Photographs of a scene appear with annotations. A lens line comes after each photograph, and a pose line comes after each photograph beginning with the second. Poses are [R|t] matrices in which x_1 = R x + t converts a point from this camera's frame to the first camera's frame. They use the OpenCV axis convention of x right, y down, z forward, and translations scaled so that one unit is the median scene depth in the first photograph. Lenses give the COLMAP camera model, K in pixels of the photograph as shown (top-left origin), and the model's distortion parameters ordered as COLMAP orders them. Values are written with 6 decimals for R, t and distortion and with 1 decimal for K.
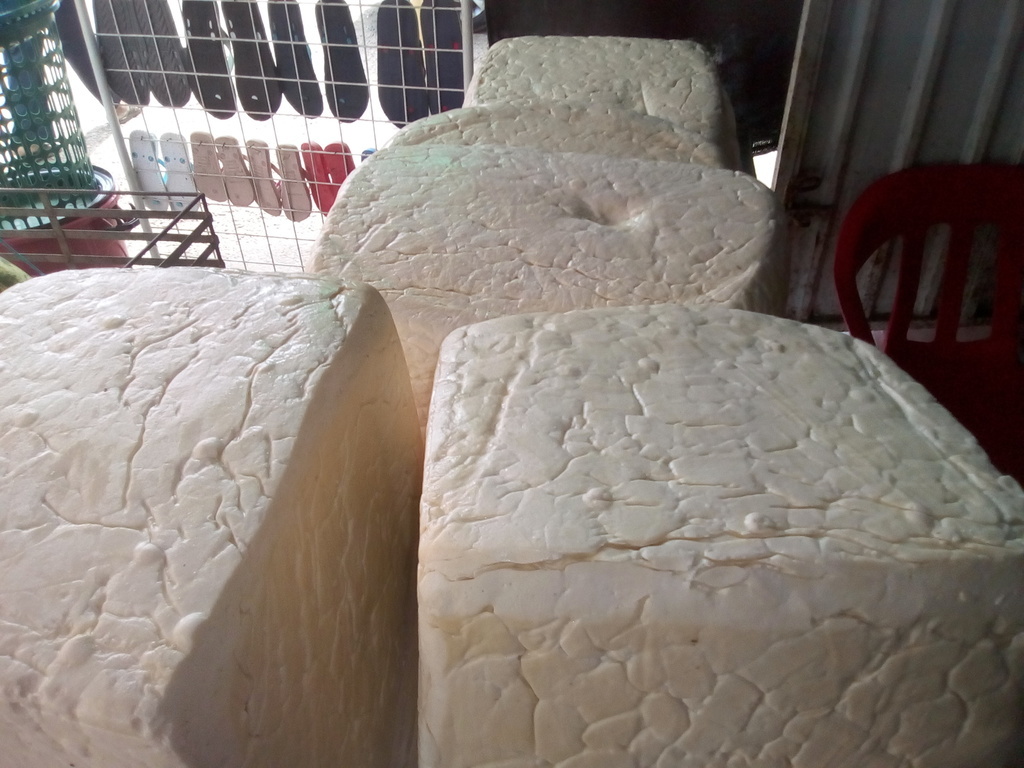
lens RADIAL K [[850.0, 0, 512.4], [0, 850.0, 384.0], [0, 0, 1]] dist [0.015226, -0.015544]
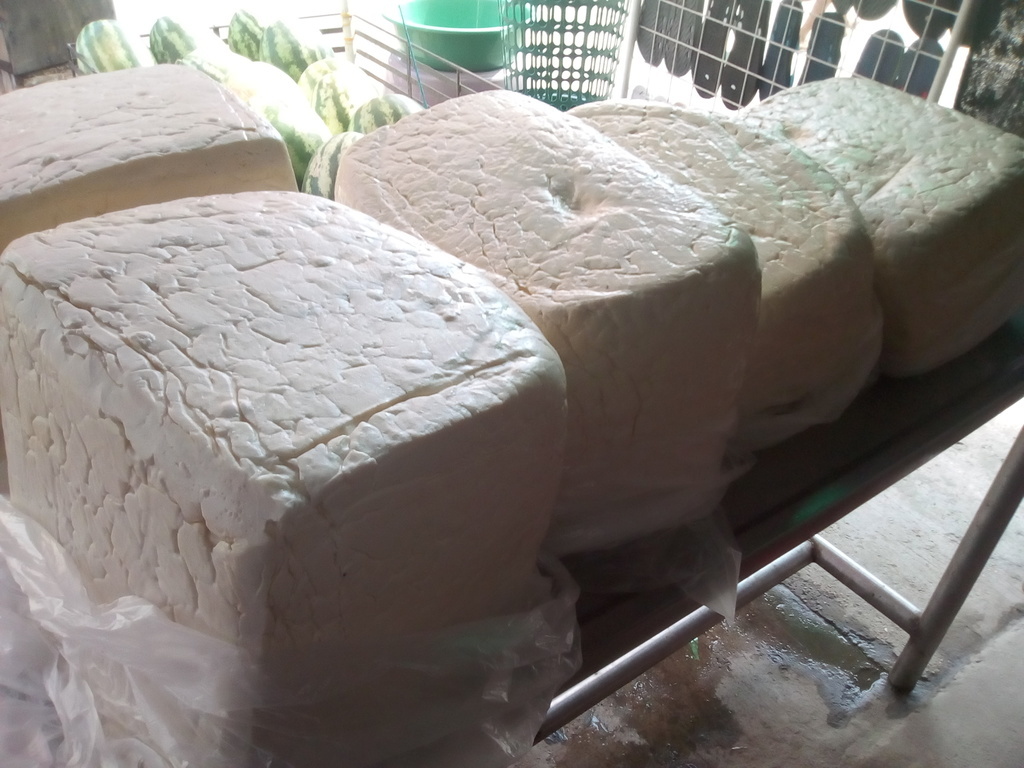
lens RADIAL K [[850.0, 0, 514.9], [0, 850.0, 383.7], [0, 0, 1]] dist [0.015226, -0.015544]
pose [[0.691453, 0.485170, -0.535259, 0.256968], [-0.491438, 0.858968, 0.143742, -0.043020], [0.529510, 0.163656, 0.832368, 0.048119]]
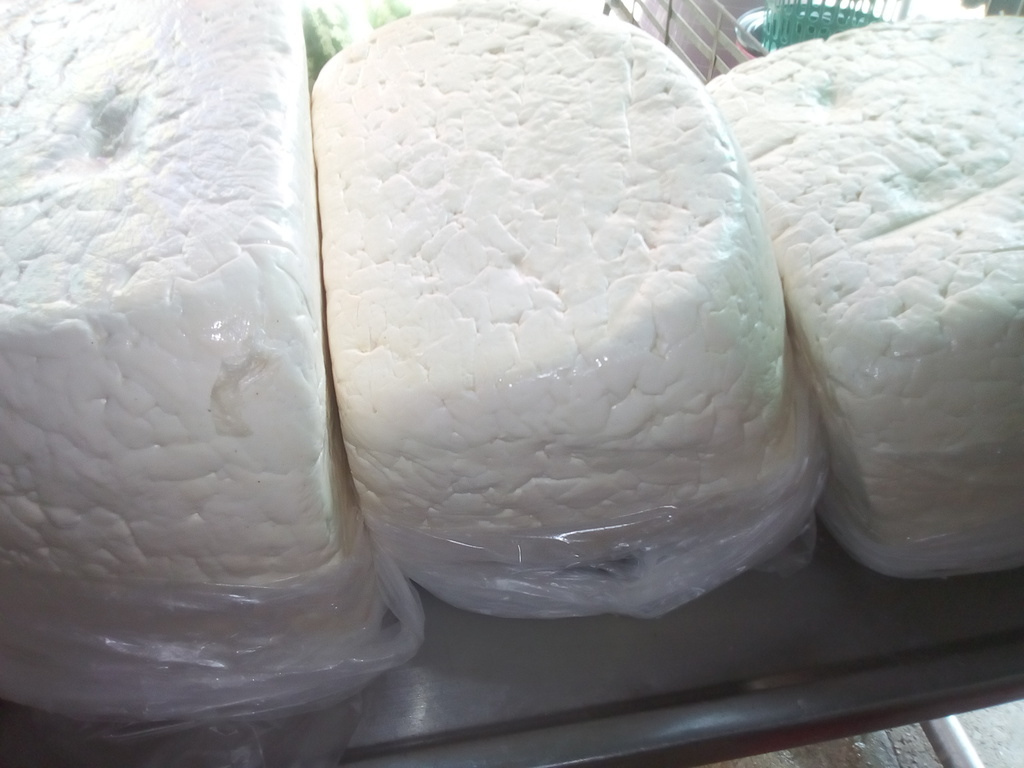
lens RADIAL K [[850.0, 0, 509.8], [0, 850.0, 383.3], [0, 0, 1]] dist [0.015226, -0.015544]
pose [[0.311987, 0.678122, -0.665443, 0.250702], [-0.591506, 0.686740, 0.422503, -0.175283], [0.743495, 0.261798, 0.615367, 0.310421]]
